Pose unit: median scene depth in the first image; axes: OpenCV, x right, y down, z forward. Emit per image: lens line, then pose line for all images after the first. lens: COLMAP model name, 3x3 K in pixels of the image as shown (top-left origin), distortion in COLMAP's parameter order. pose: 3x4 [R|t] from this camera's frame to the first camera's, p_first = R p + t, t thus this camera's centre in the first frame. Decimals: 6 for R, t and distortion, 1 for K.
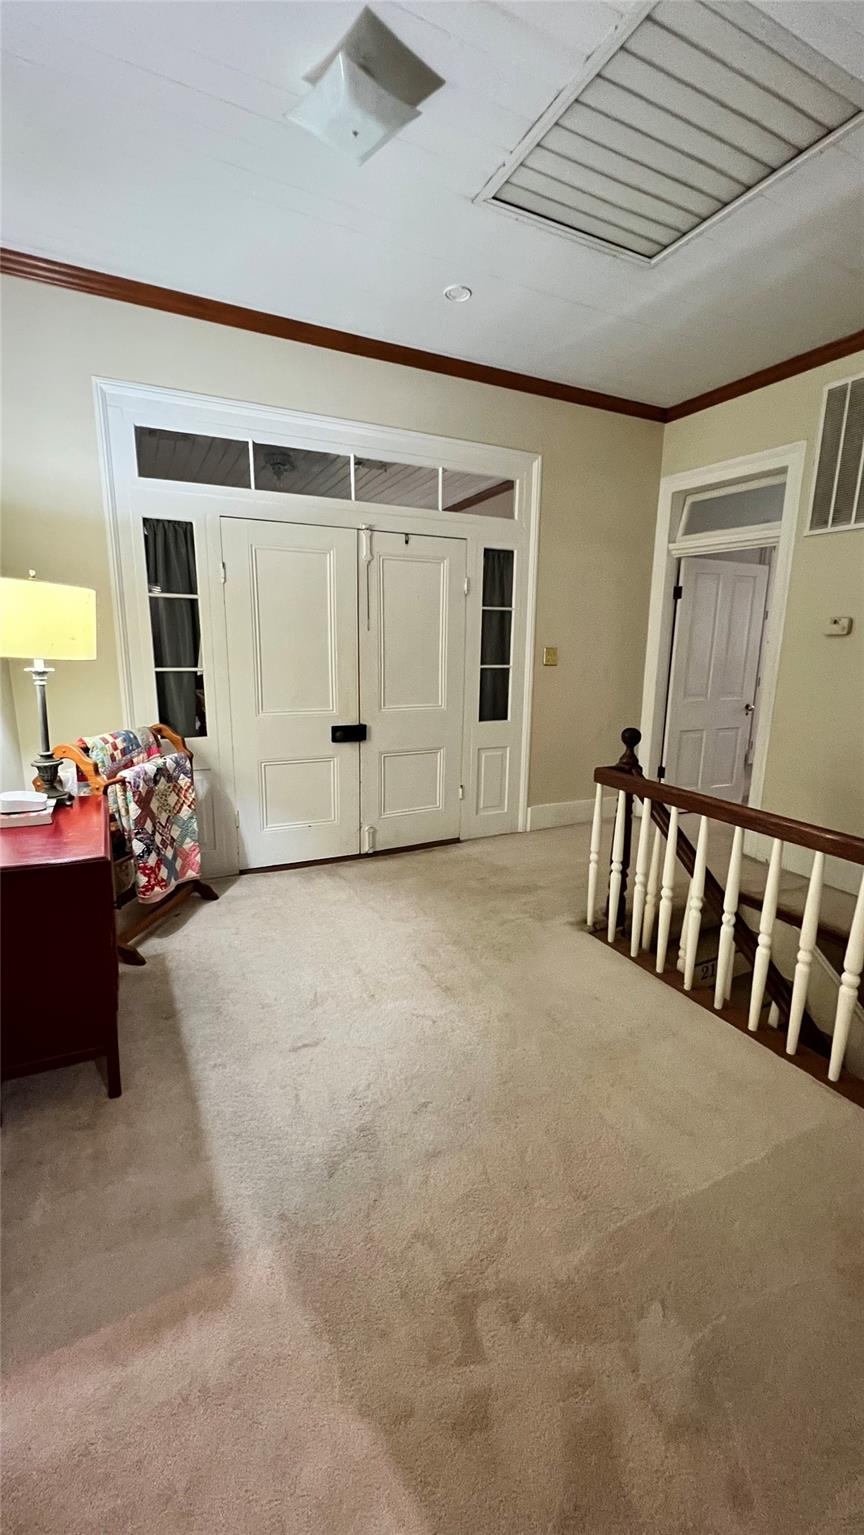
lens RADIAL K [[612.0, 0, 433.4], [0, 612.0, 771.4], [0, 0, 1]] dist [-0.001841, 0.000530]
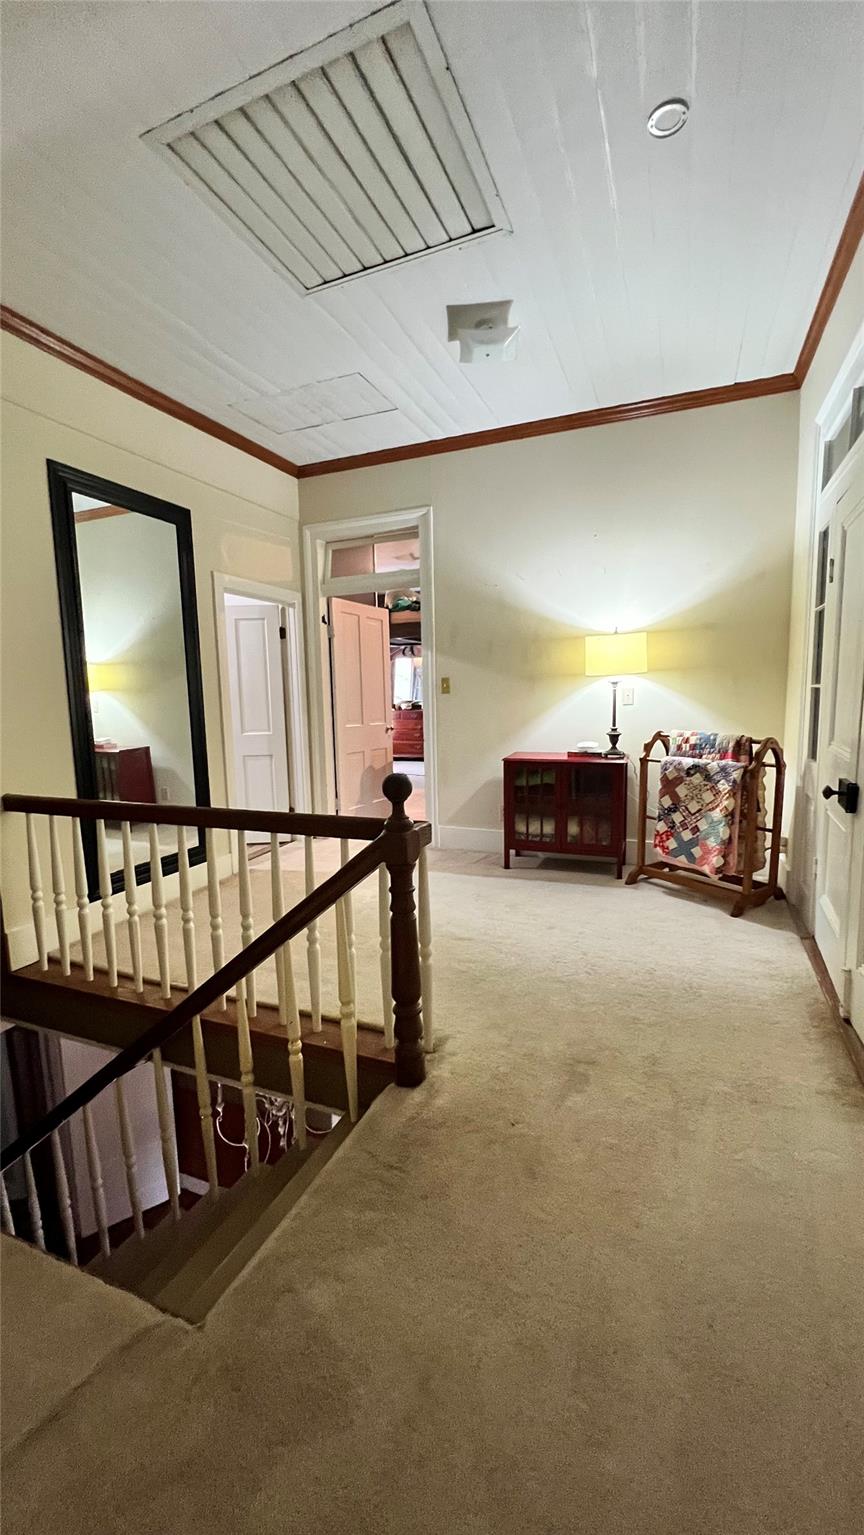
lens RADIAL K [[612.0, 0, 431.7], [0, 612.0, 770.3], [0, 0, 1]] dist [-0.001841, 0.000530]
pose [[-0.755865, 0.090698, -0.648415, 0.620385], [-0.122778, 0.953154, 0.276448, -0.225008], [0.643112, 0.288568, -0.709320, 1.292130]]
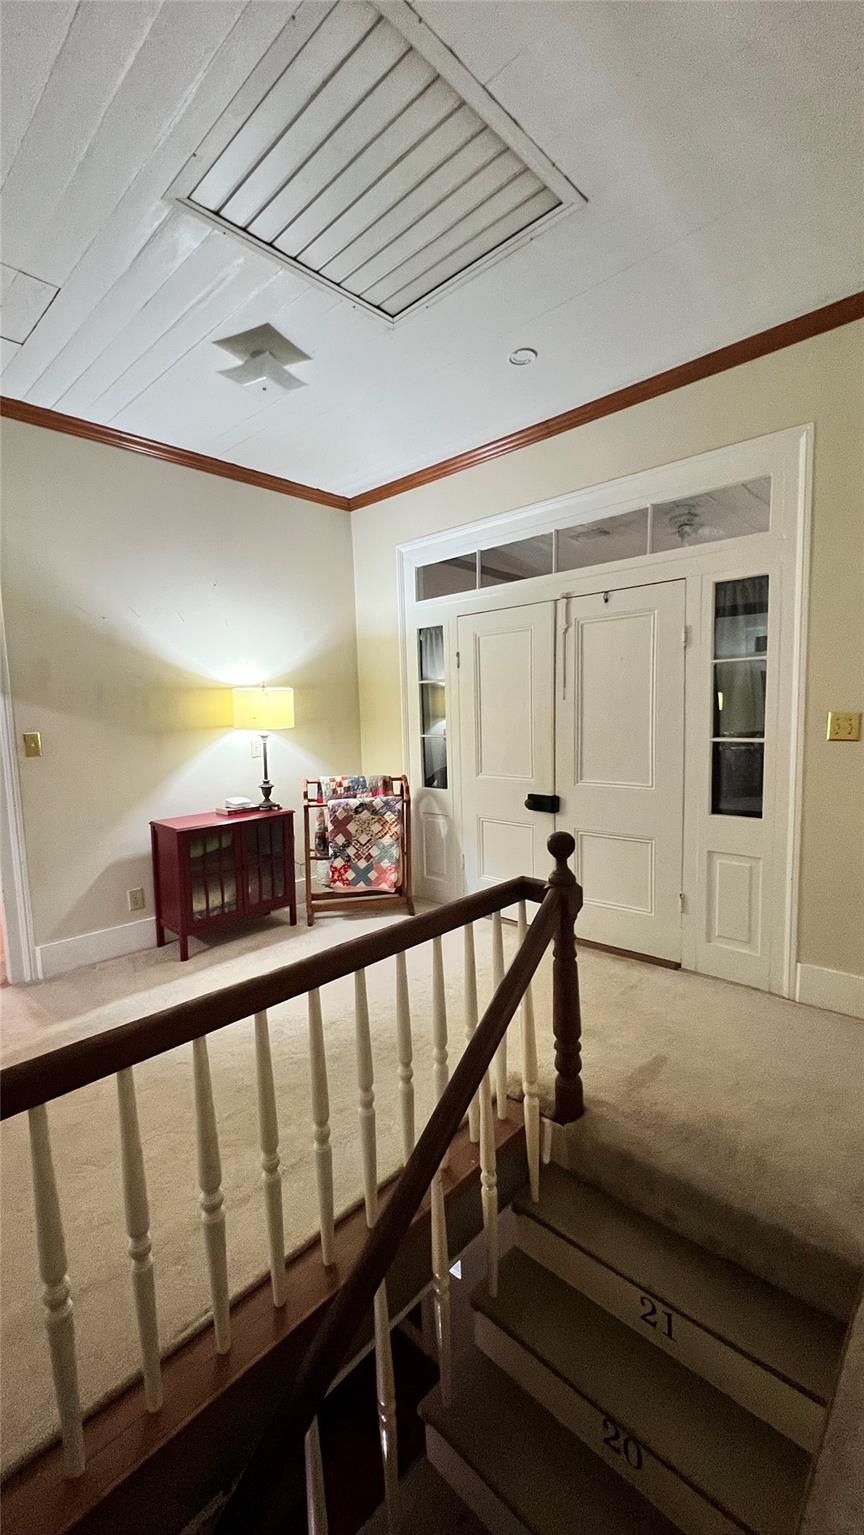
lens RADIAL K [[612.0, 0, 424.1], [0, 612.0, 770.1], [0, 0, 1]] dist [-0.001841, 0.000530]
pose [[0.332414, 0.072860, -0.940315, 0.805250], [-0.166343, 0.985911, 0.017588, -0.111906], [0.928349, 0.150568, 0.339851, 0.535321]]
